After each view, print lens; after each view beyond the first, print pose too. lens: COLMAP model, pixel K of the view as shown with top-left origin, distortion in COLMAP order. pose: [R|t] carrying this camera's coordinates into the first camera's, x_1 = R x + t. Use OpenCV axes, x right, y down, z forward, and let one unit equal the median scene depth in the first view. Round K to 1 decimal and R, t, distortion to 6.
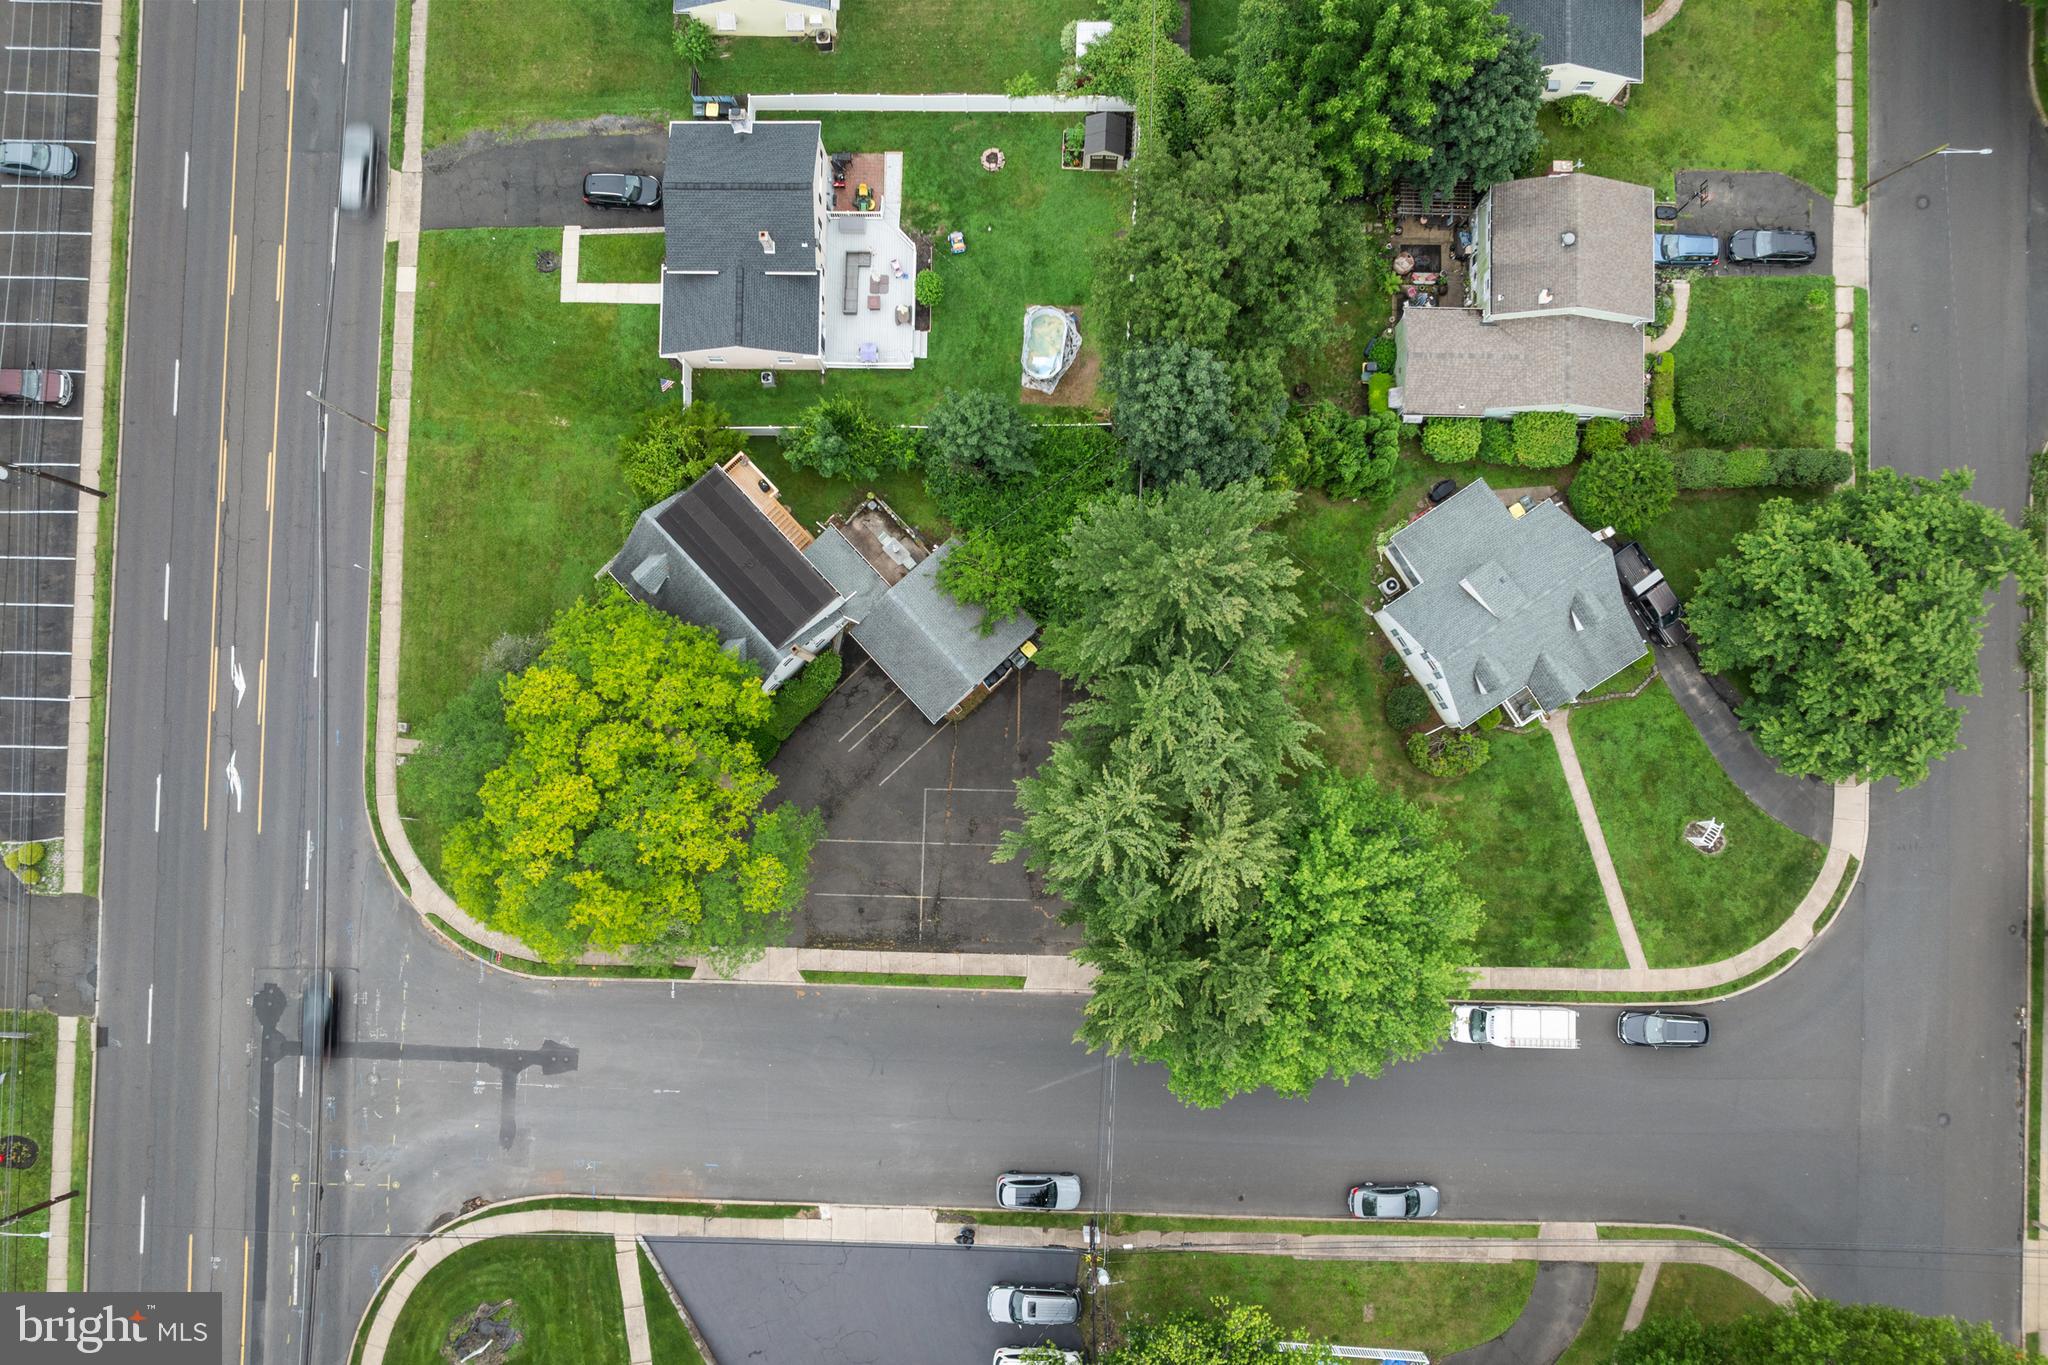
lens RADIAL K [[1446.4, 0, 1025.0], [0, 1446.4, 779.1], [0, 0, 1]] dist [-0.043521, 0.008140]
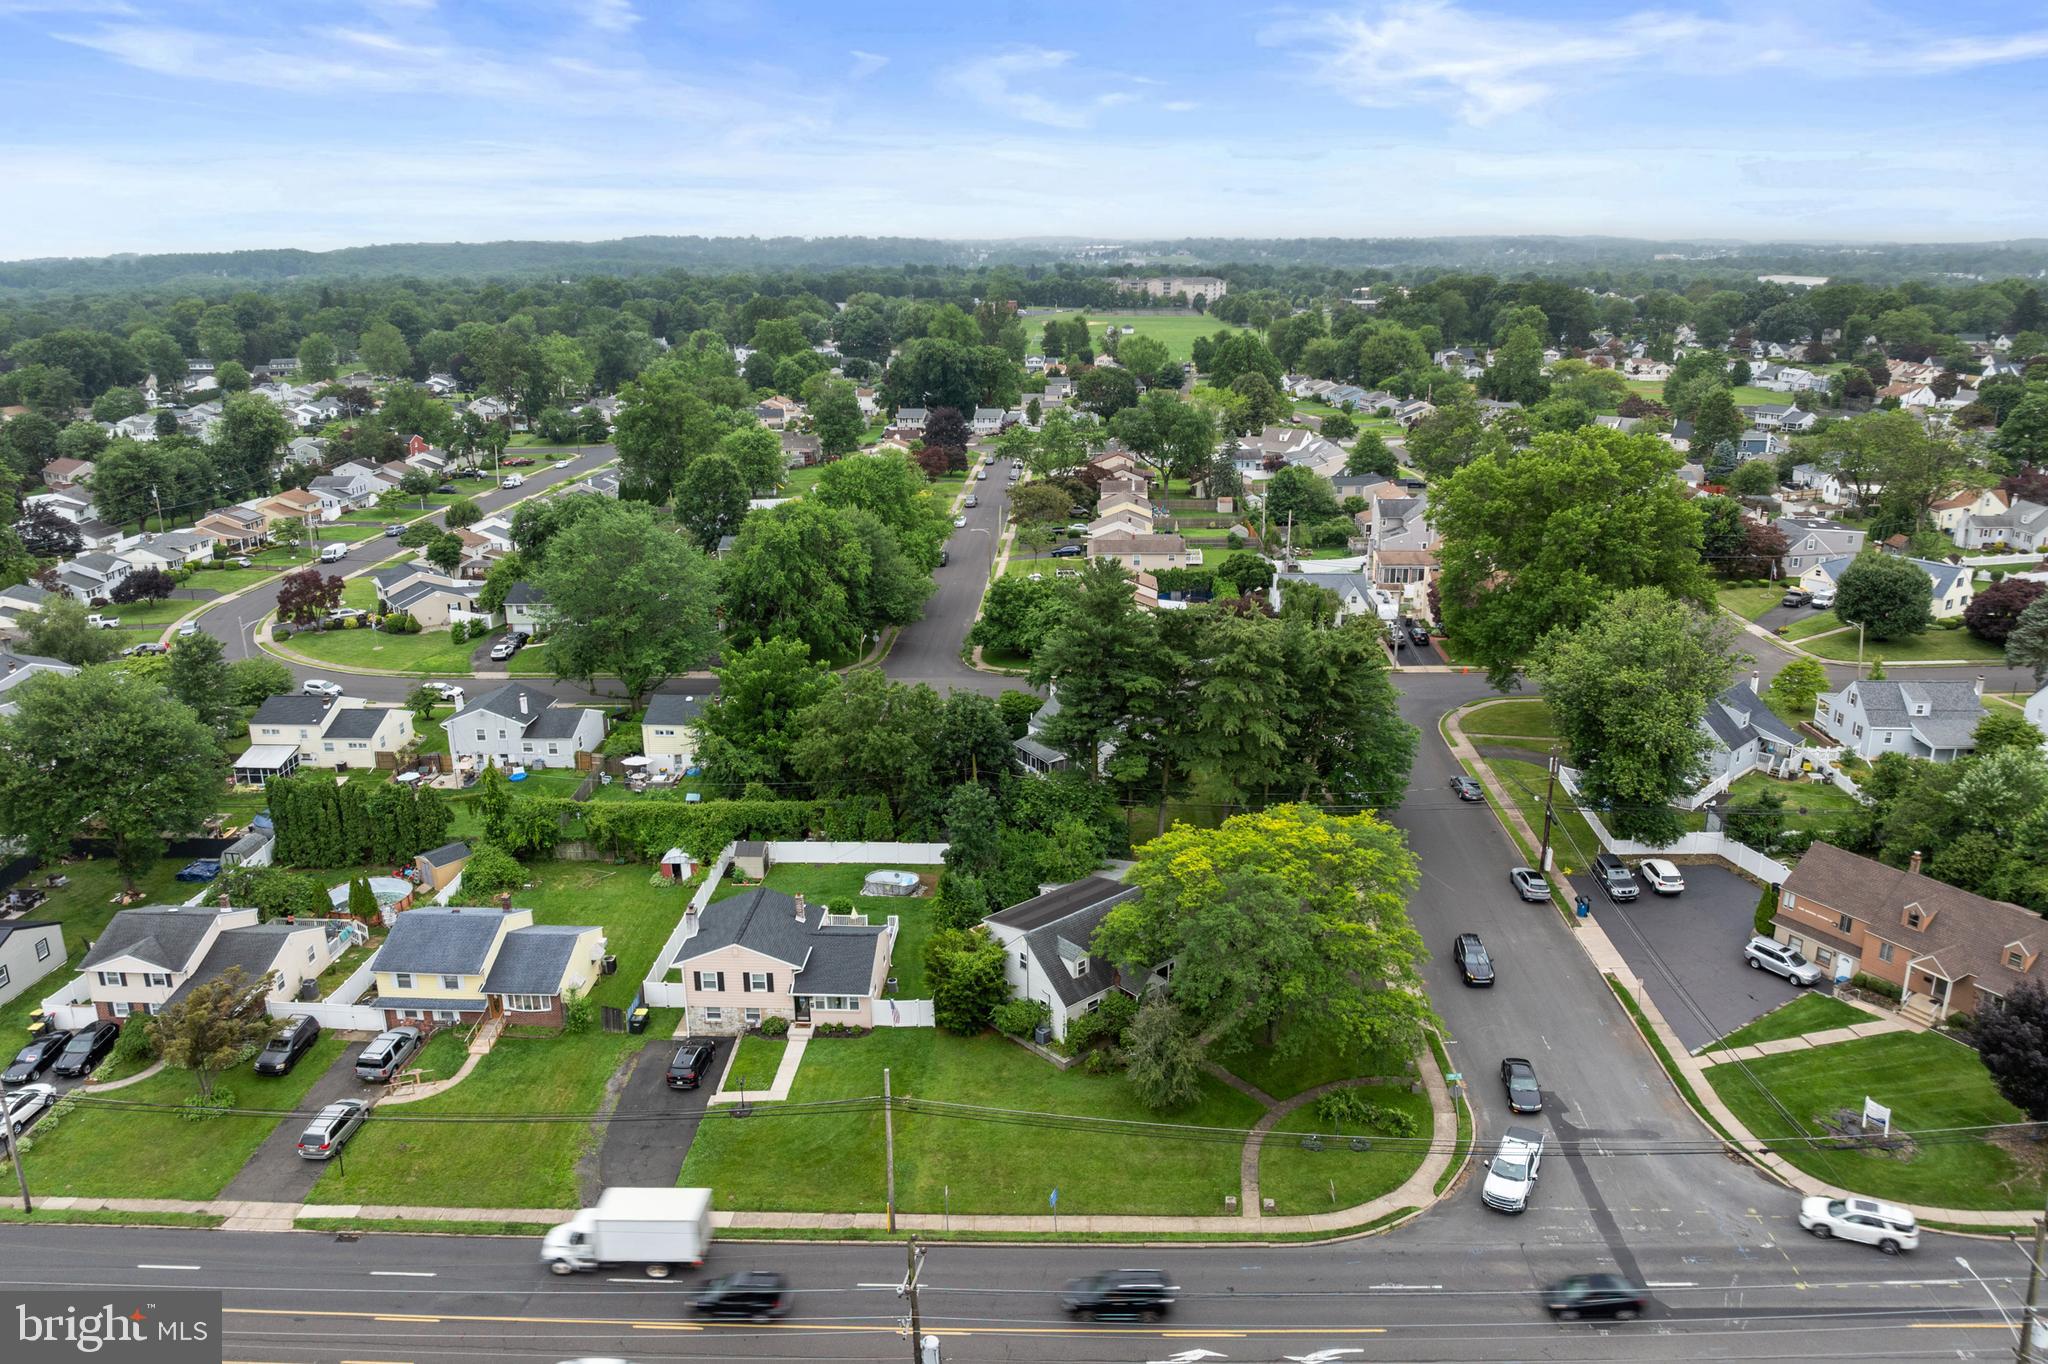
lens RADIAL K [[1446.4, 0, 1025.9], [0, 1446.4, 682.2], [0, 0, 1]] dist [-0.043521, 0.008140]
pose [[0.028619, -0.278967, 0.959874, -1.223635], [0.999585, 0.004713, -0.028433, -0.141507], [0.003408, 0.960289, 0.278986, 0.450566]]
